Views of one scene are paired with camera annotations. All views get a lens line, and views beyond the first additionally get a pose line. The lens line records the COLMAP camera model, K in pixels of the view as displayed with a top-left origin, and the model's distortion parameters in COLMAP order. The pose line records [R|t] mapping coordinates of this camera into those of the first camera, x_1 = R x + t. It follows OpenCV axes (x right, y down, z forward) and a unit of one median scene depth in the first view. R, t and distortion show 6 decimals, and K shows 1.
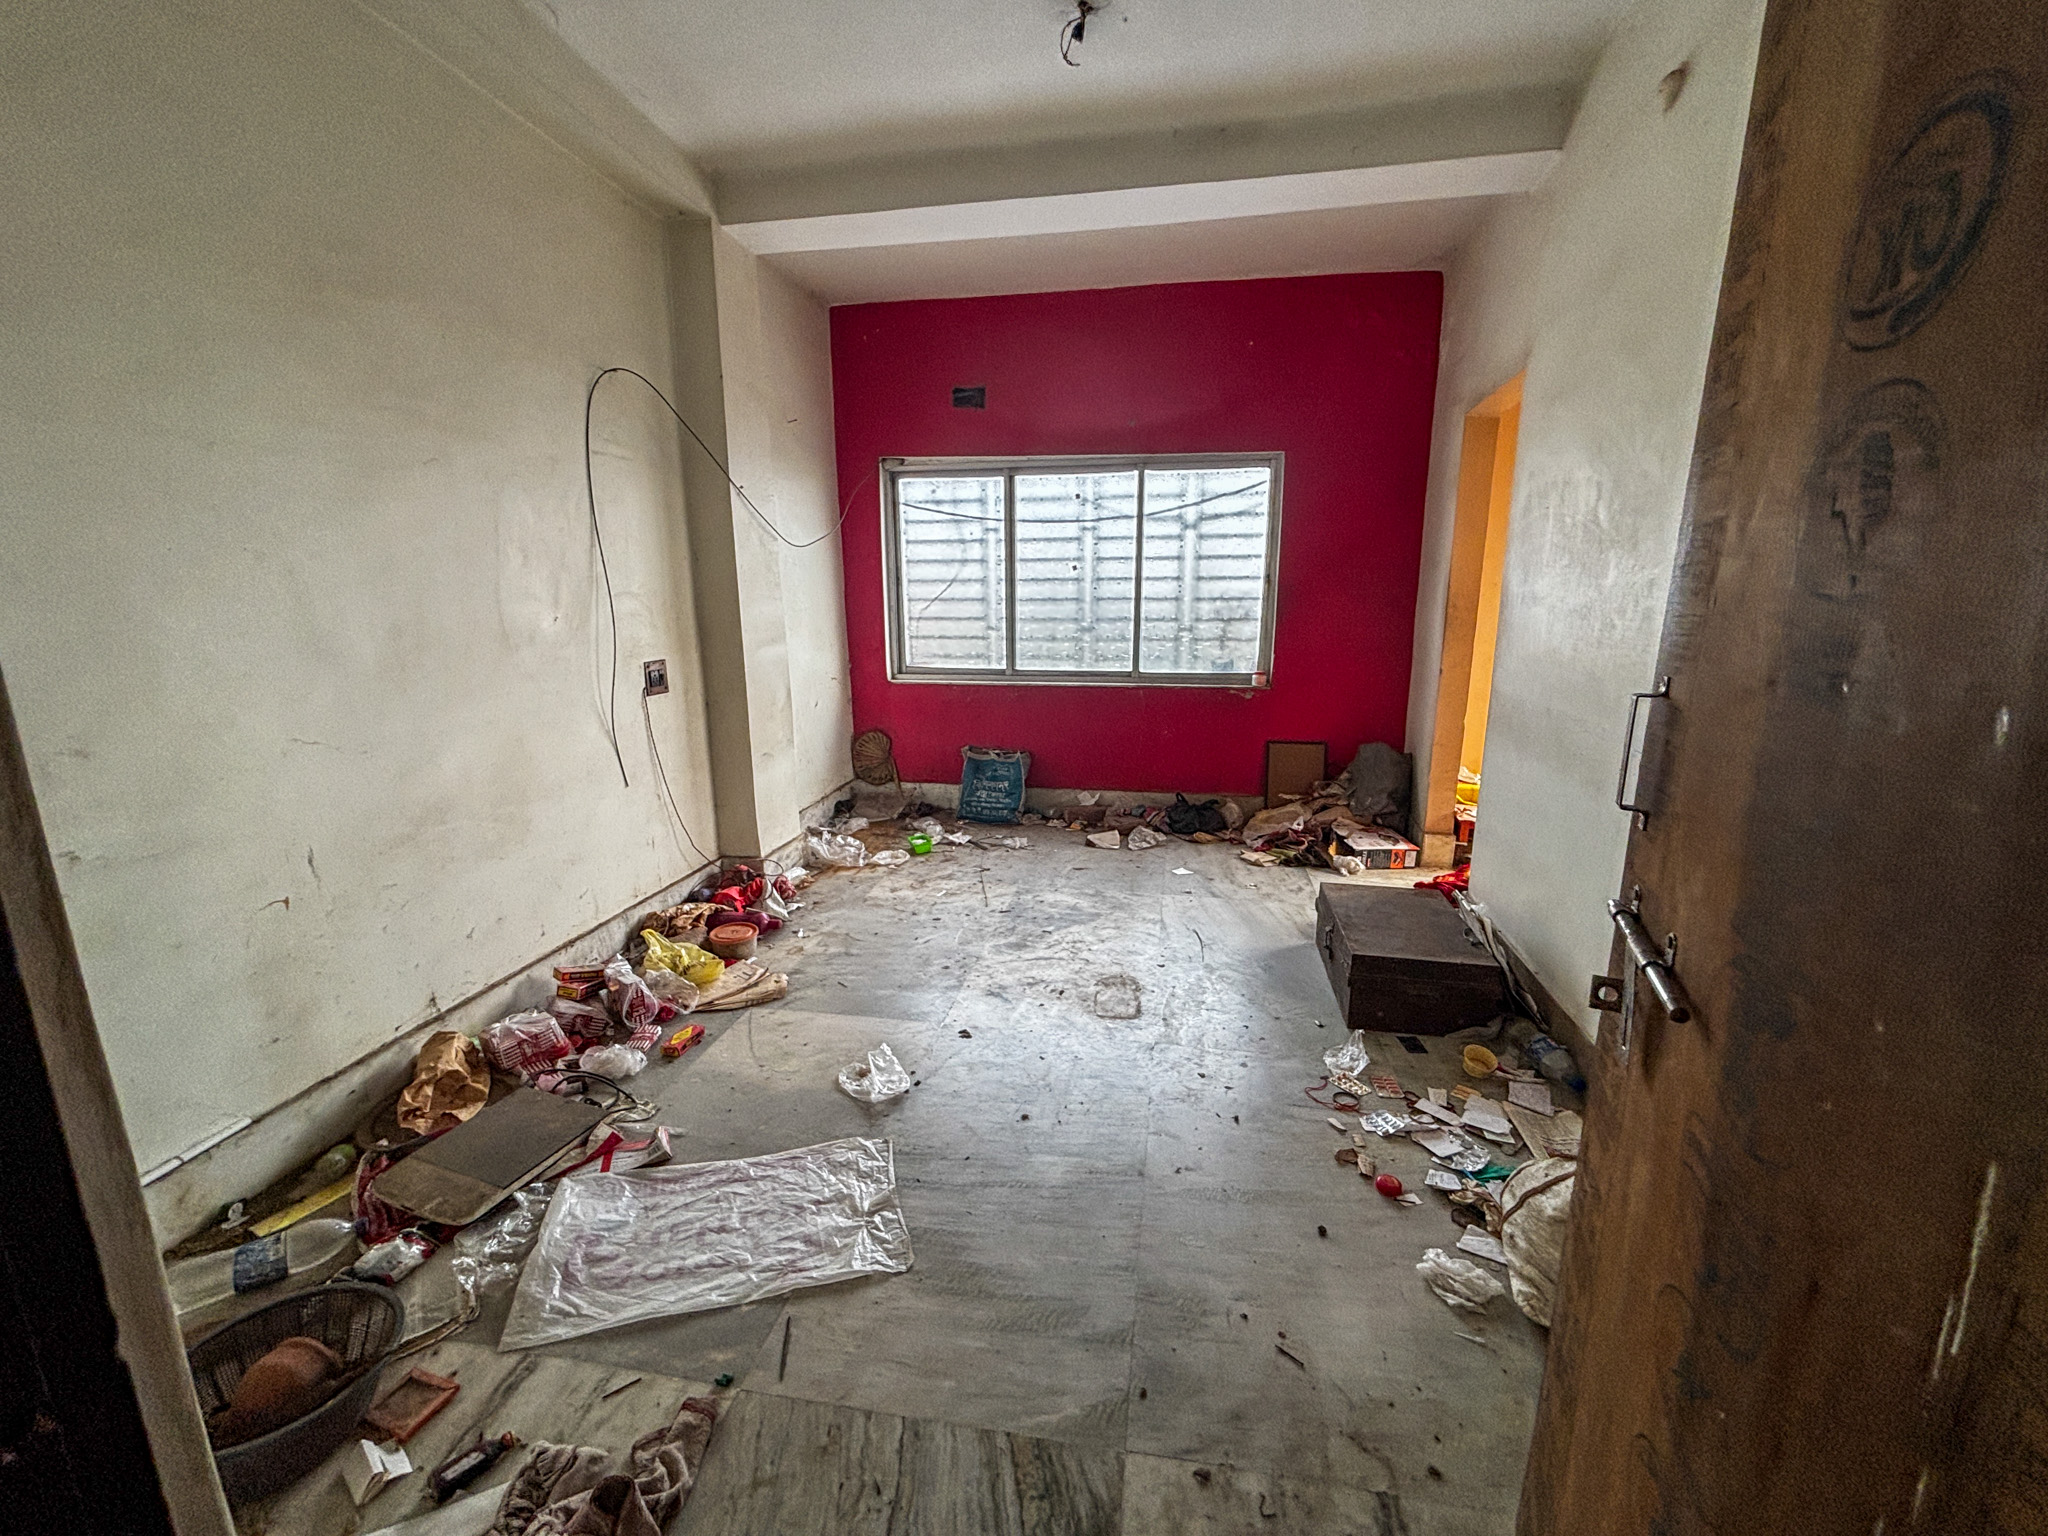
lens RADIAL K [[827.5, 0, 1027.4], [0, 827.5, 773.1], [0, 0, 1]] dist [0.001765, -0.001151]
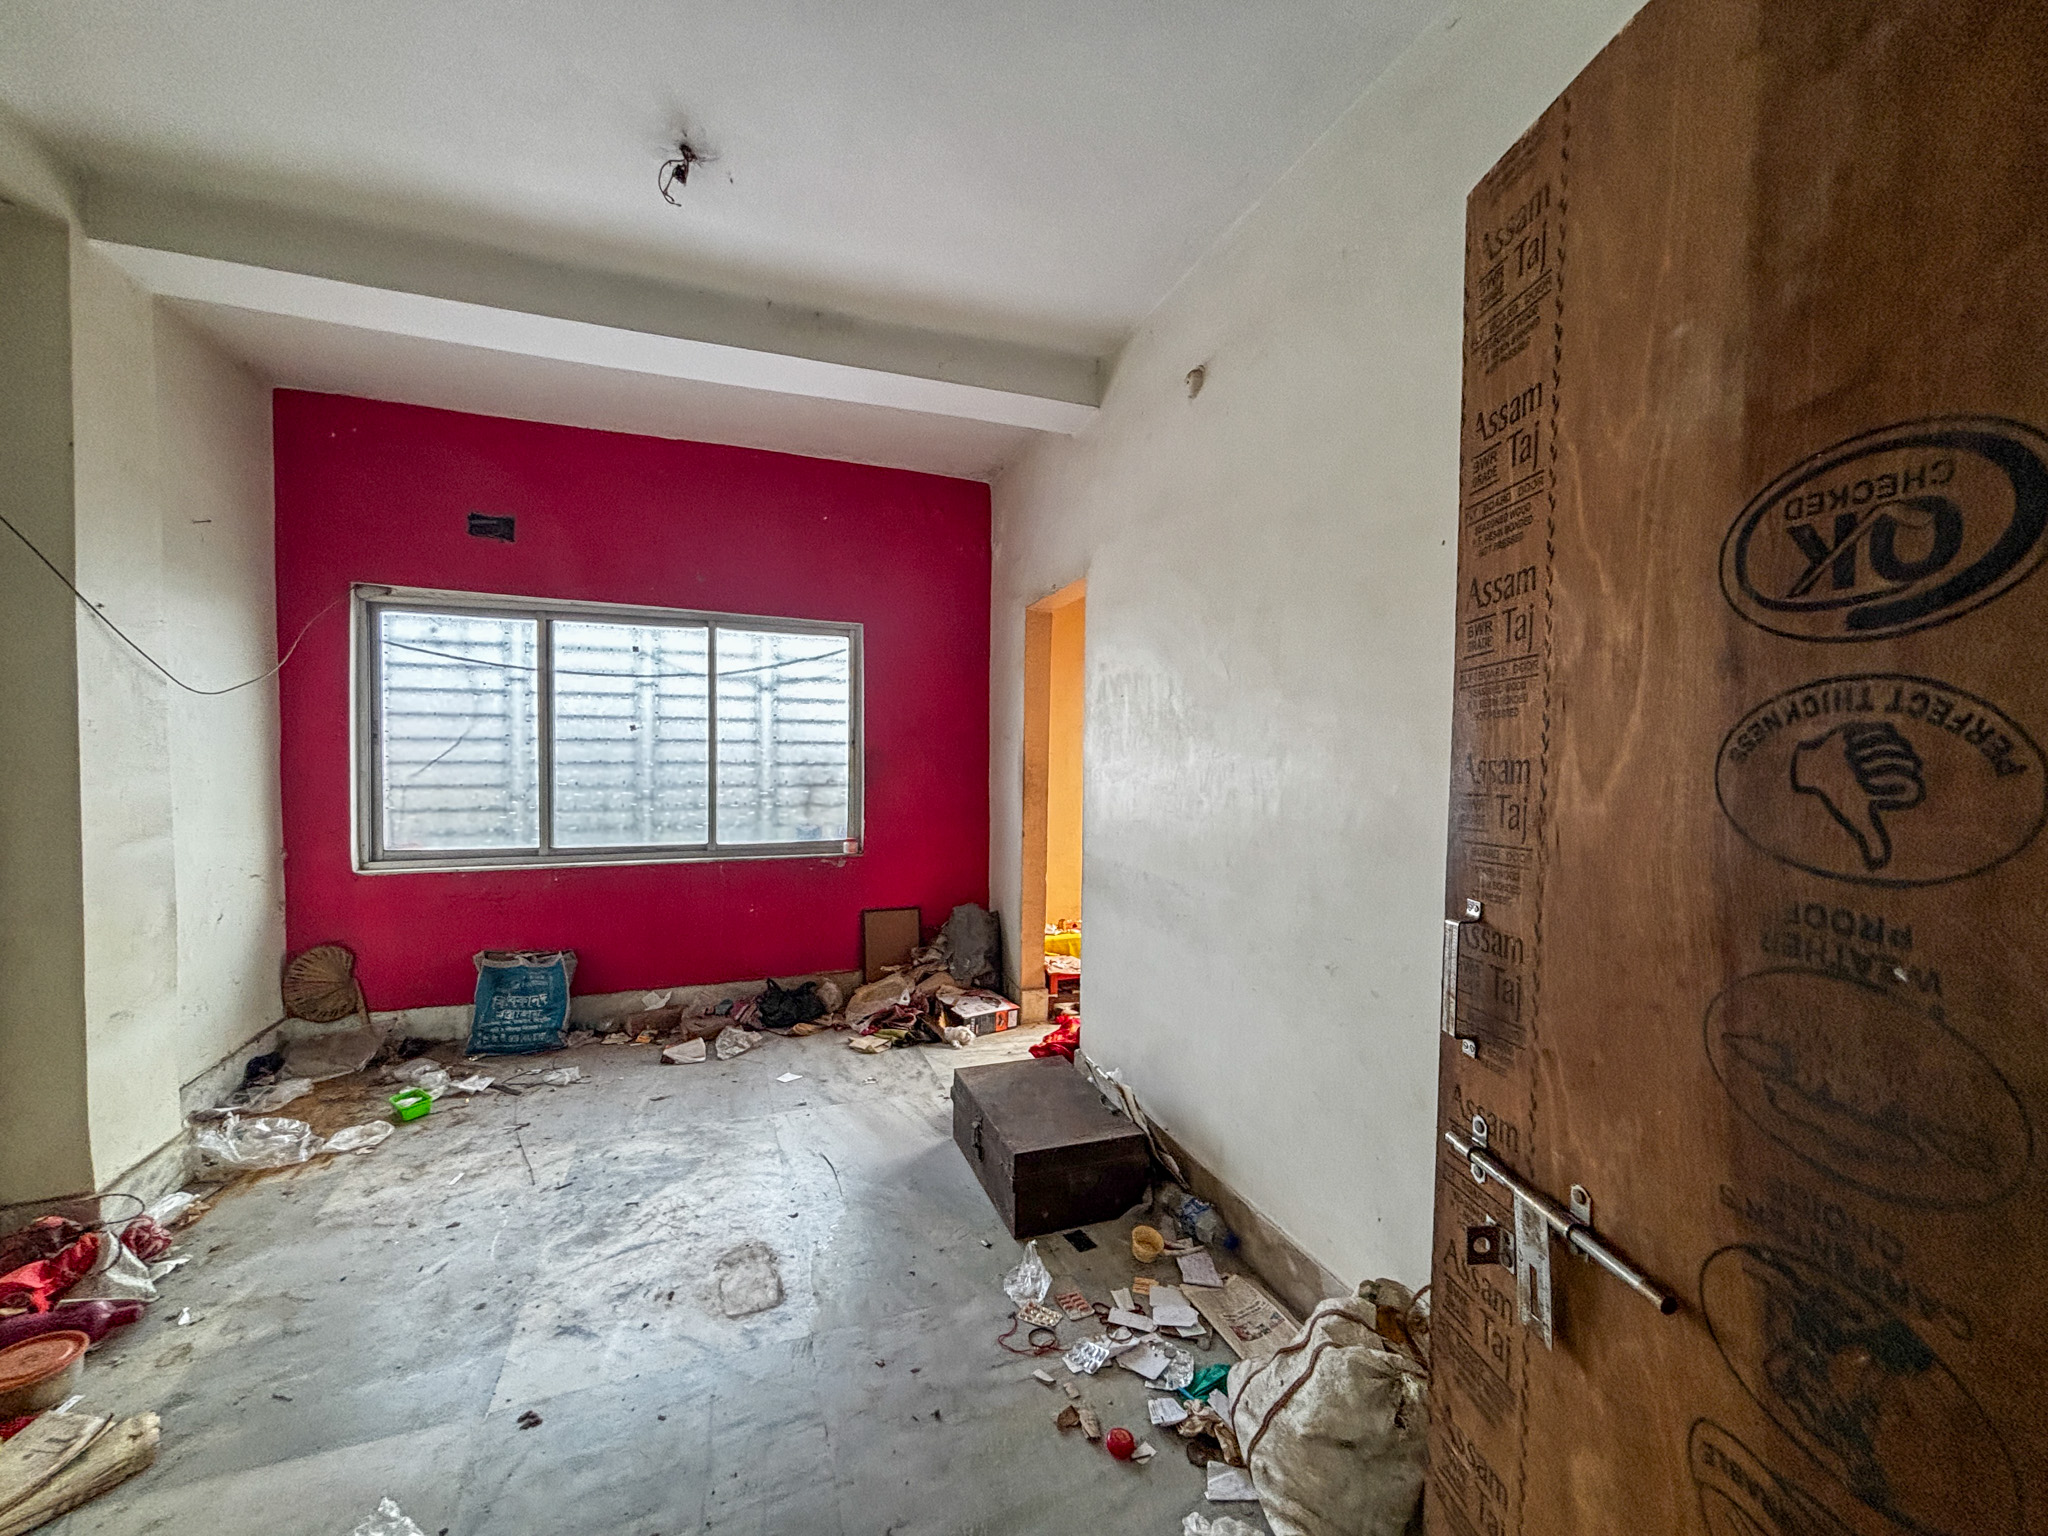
lens RADIAL K [[827.5, 0, 1017.7], [0, 827.5, 769.3], [0, 0, 1]] dist [0.001765, -0.001151]
pose [[0.856320, -0.003602, 0.516433, -0.062685], [0.097407, 0.983155, -0.154656, -0.046464], [-0.507176, 0.182739, 0.842246, 0.107012]]
